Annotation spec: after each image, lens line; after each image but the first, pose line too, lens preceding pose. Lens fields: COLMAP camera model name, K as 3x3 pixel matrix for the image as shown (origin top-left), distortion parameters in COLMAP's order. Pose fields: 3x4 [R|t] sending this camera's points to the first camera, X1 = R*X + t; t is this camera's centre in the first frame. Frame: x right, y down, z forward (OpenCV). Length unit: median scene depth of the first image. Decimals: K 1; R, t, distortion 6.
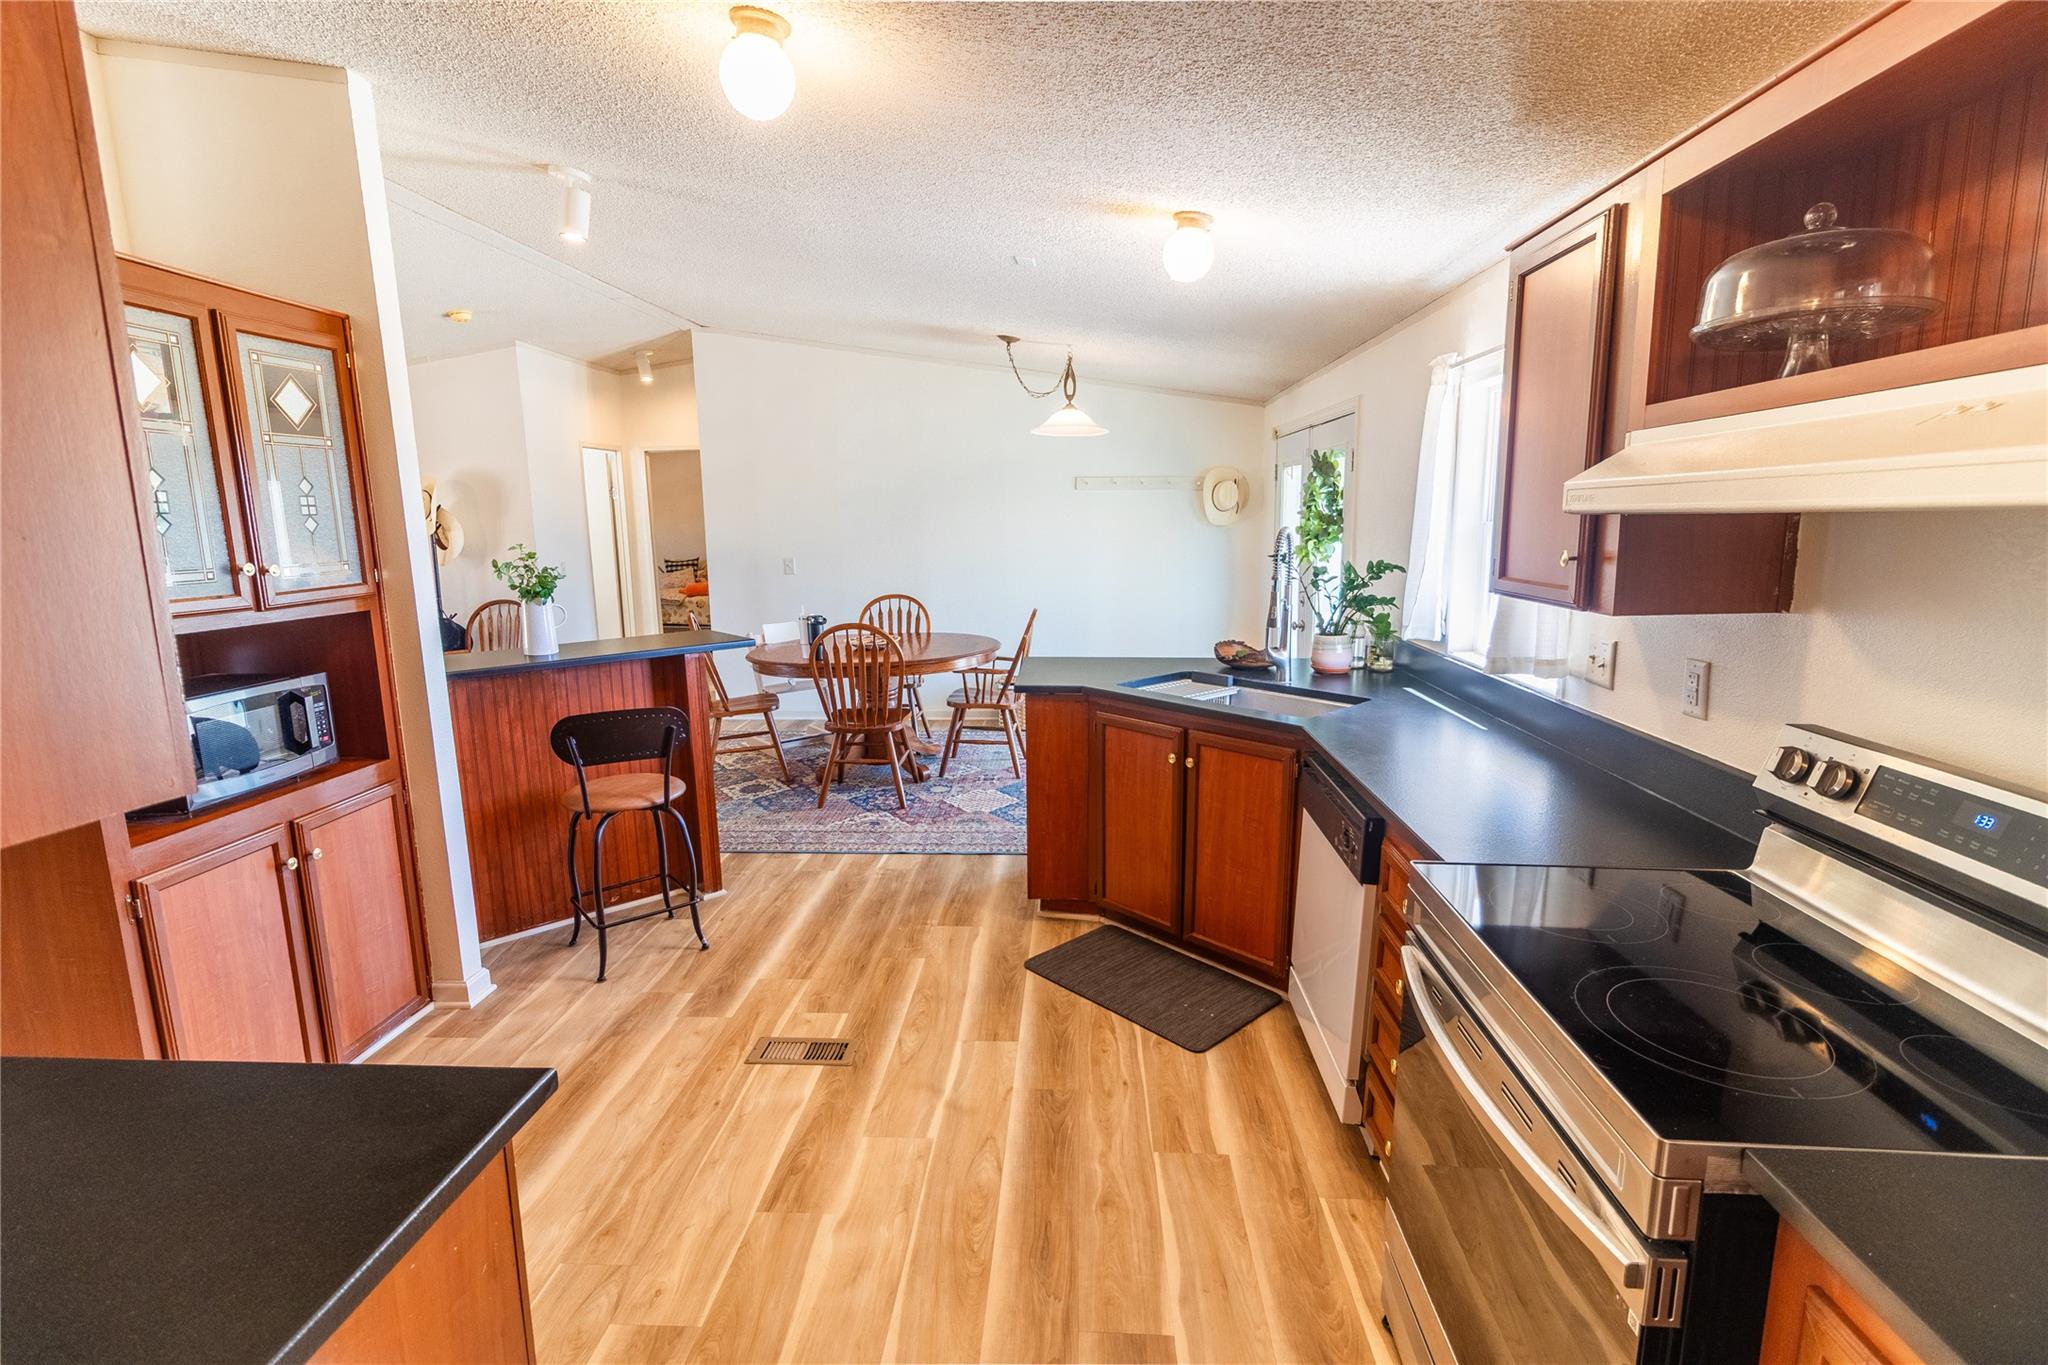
lens RADIAL K [[936.9, 0, 1026.7], [0, 936.9, 675.0], [0, 0, 1]] dist [-0.001919, 0.001783]
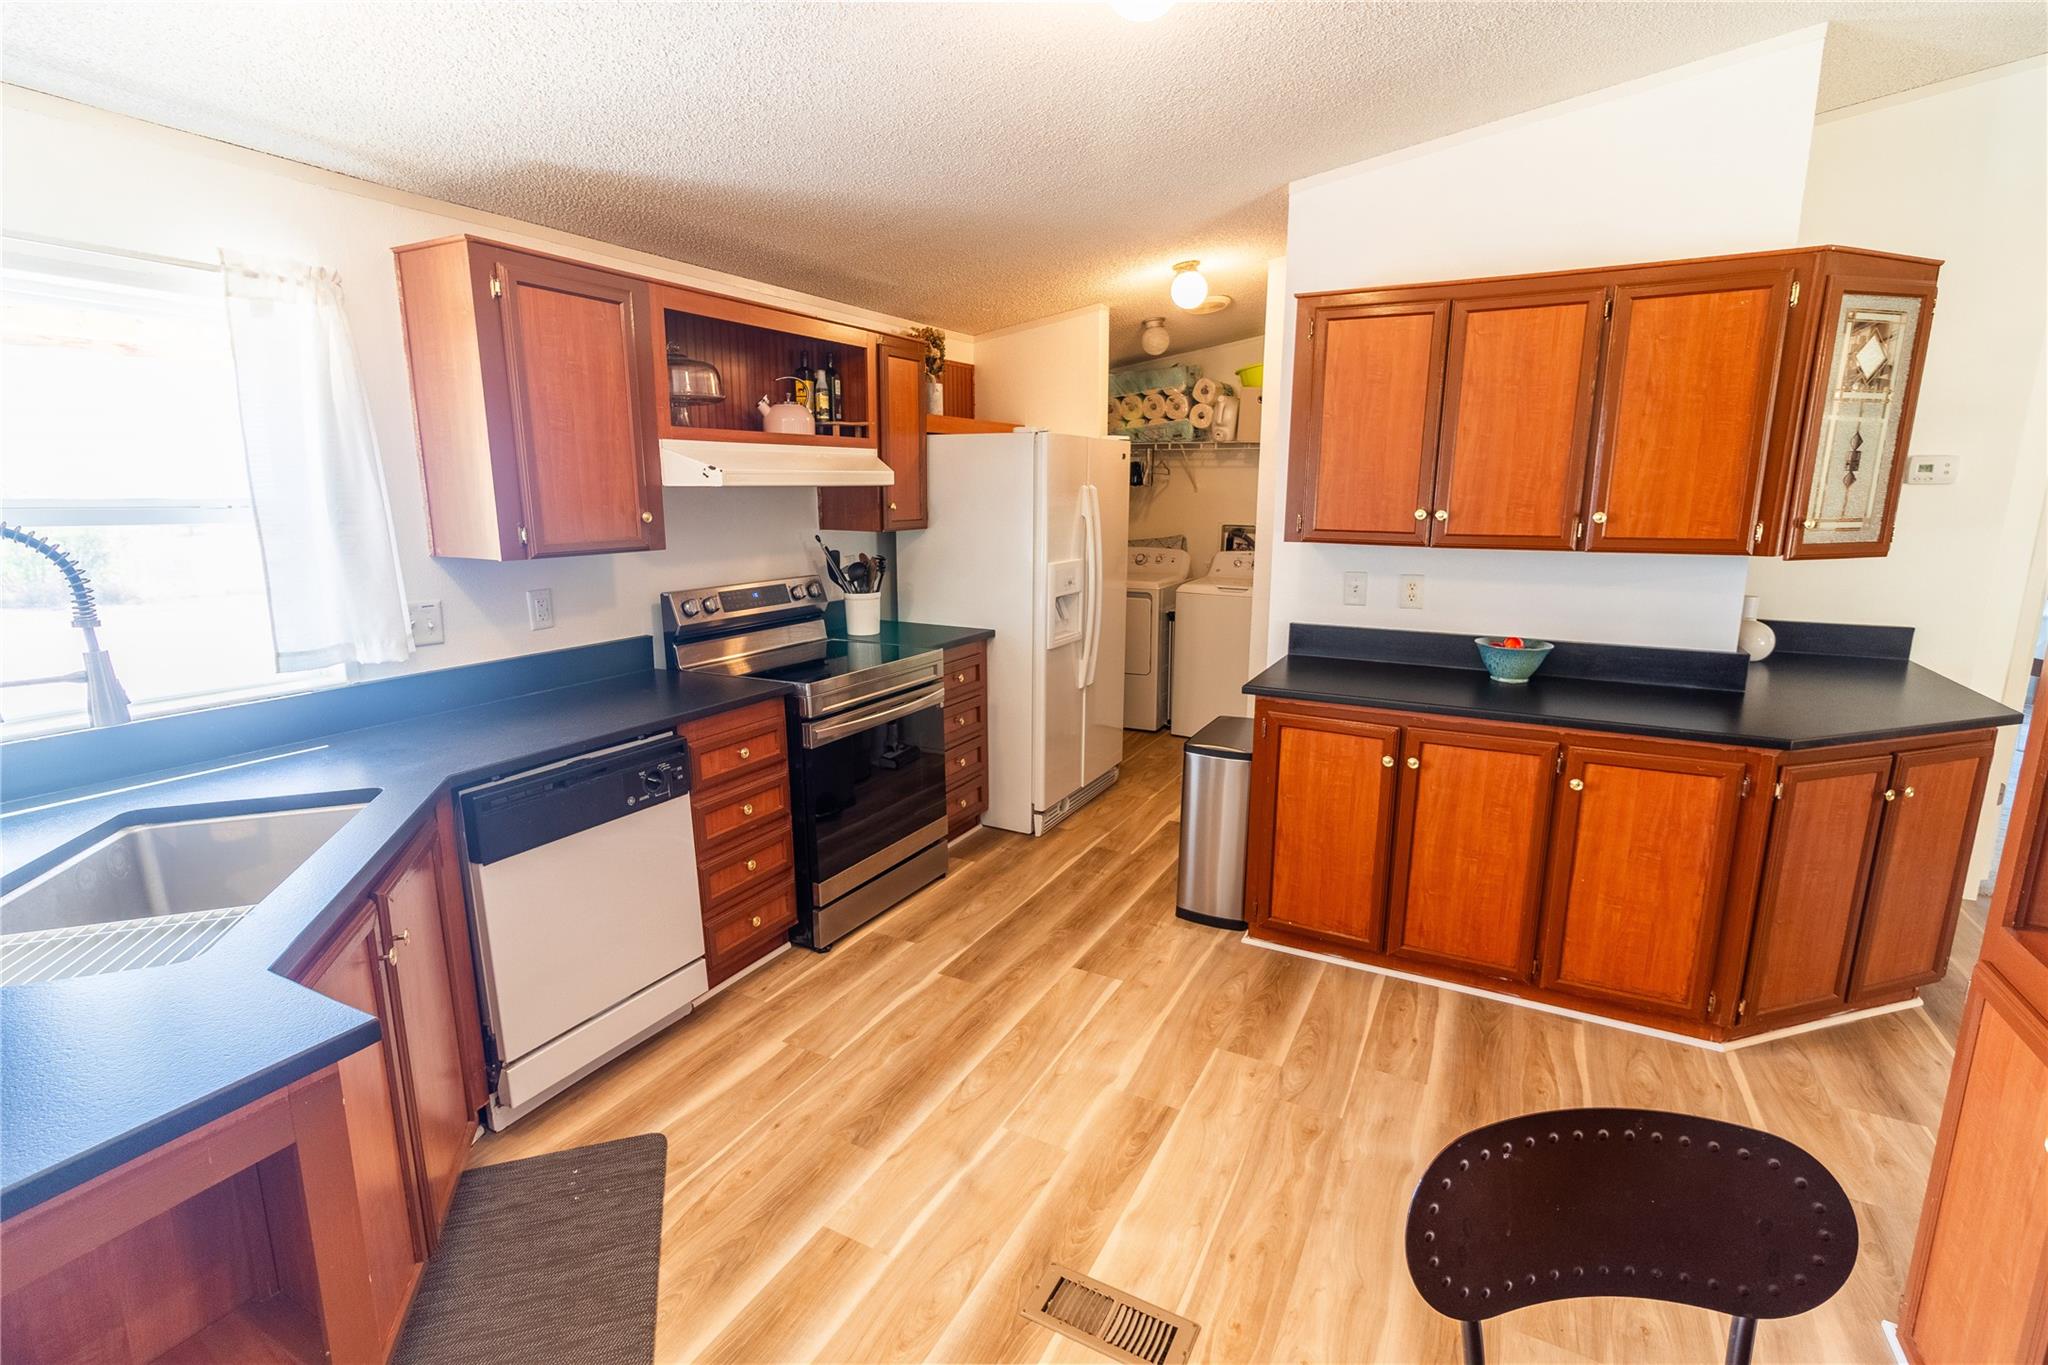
lens RADIAL K [[936.9, 0, 1025.9], [0, 936.9, 673.3], [0, 0, 1]] dist [-0.001919, 0.001783]
pose [[-0.909425, -0.067930, 0.410282, -0.314368], [0.082788, 0.937250, 0.338686, -0.176241], [-0.407544, 0.341976, -0.846735, 1.063311]]
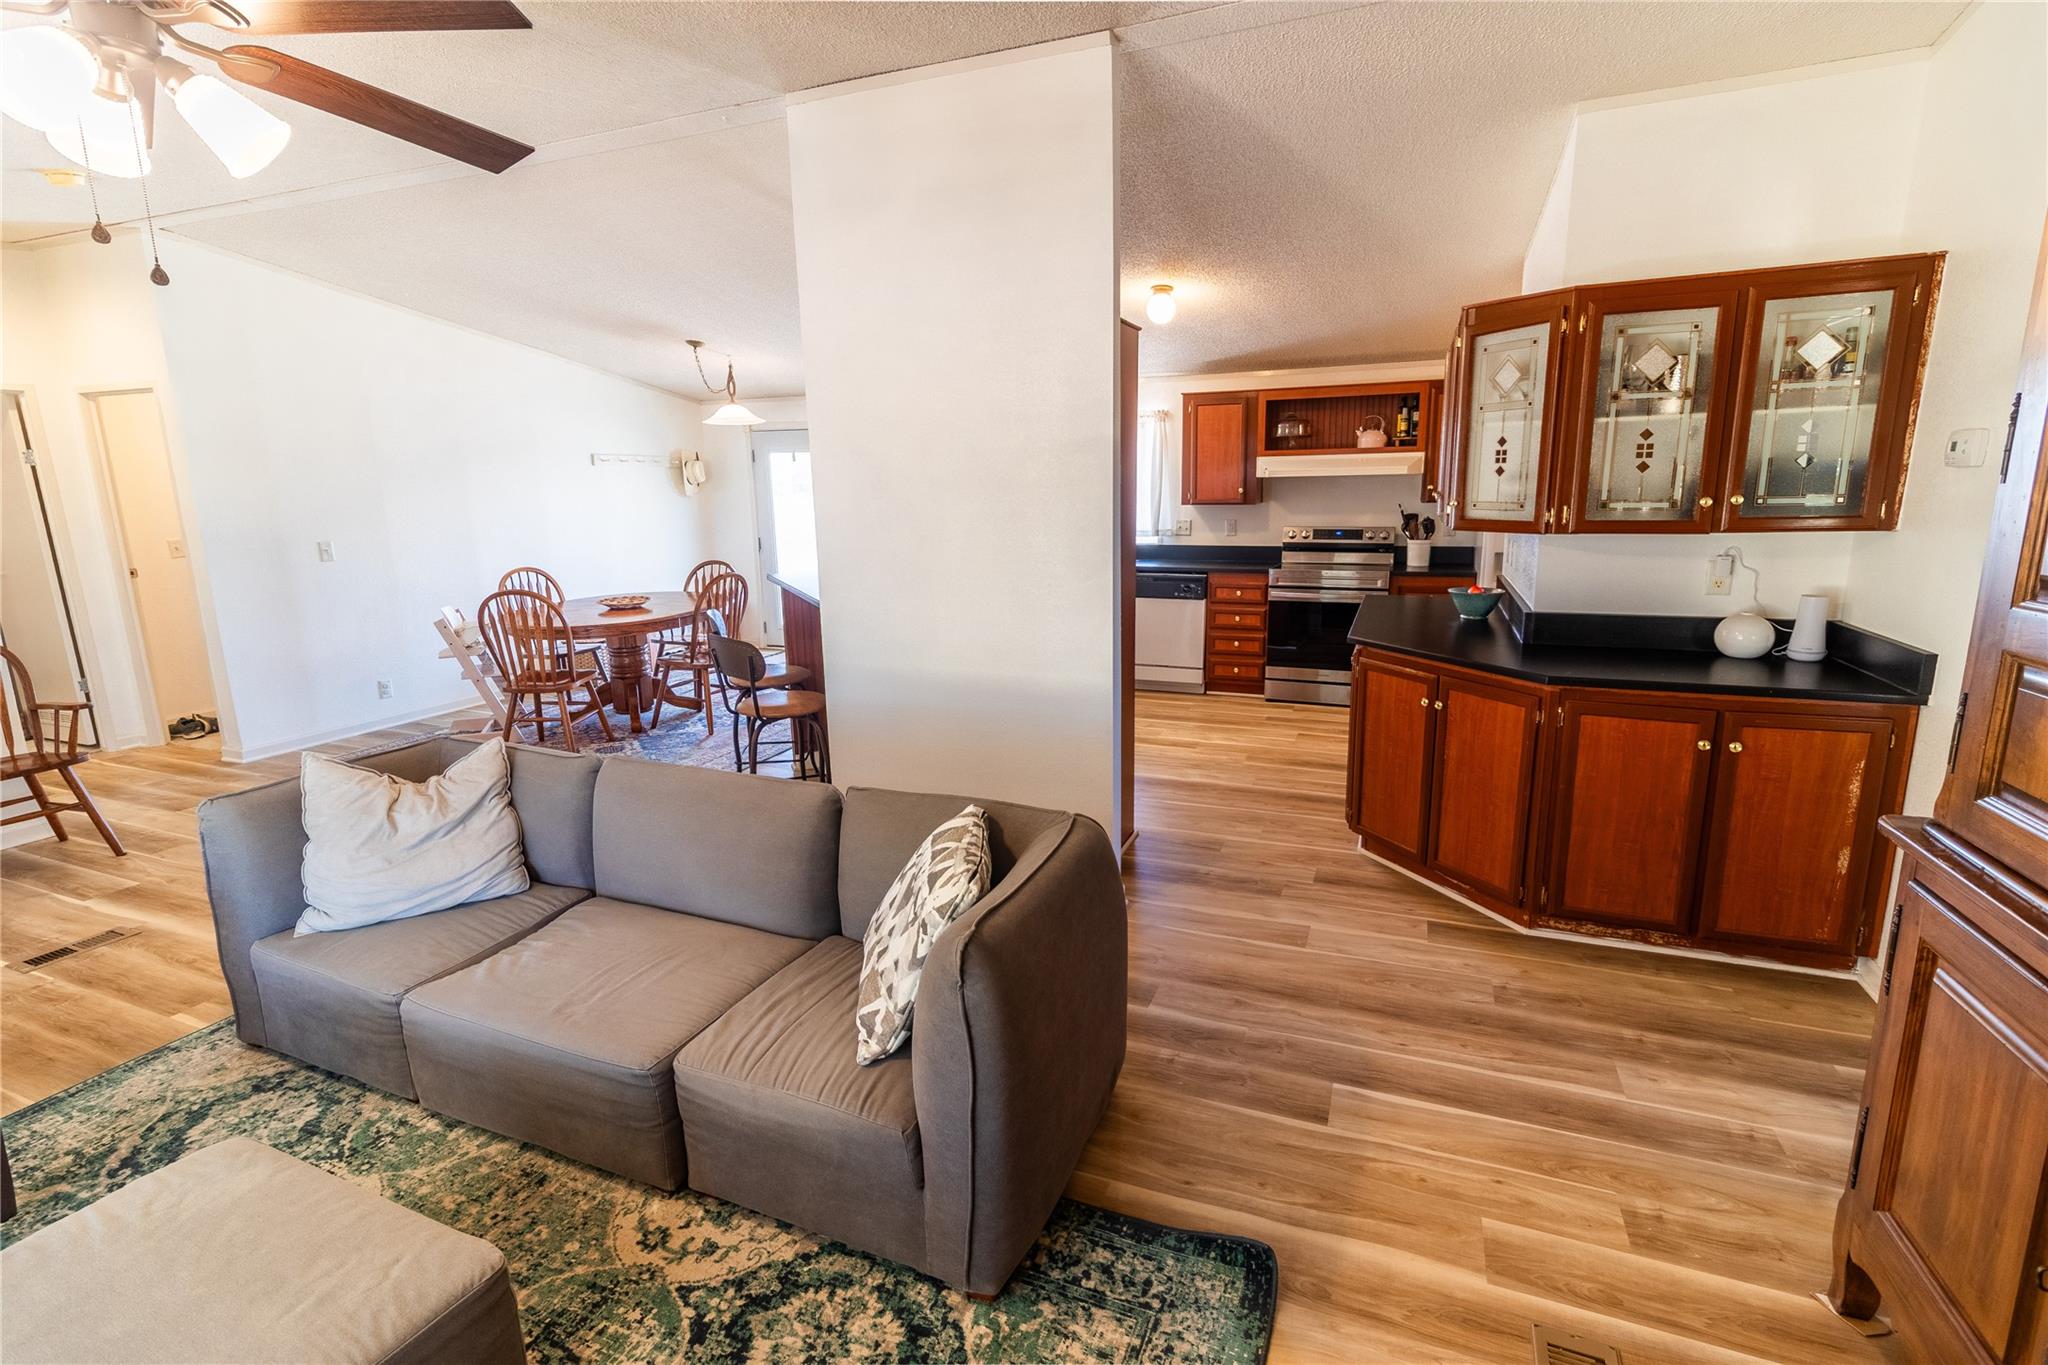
lens RADIAL K [[936.9, 0, 1025.3], [0, 936.9, 675.5], [0, 0, 1]] dist [-0.001919, 0.001783]
pose [[0.322329, -0.186524, 0.928070, -1.614810], [0.171955, 0.975622, 0.136359, -0.031787], [-0.930879, 0.115634, 0.346545, 0.299794]]
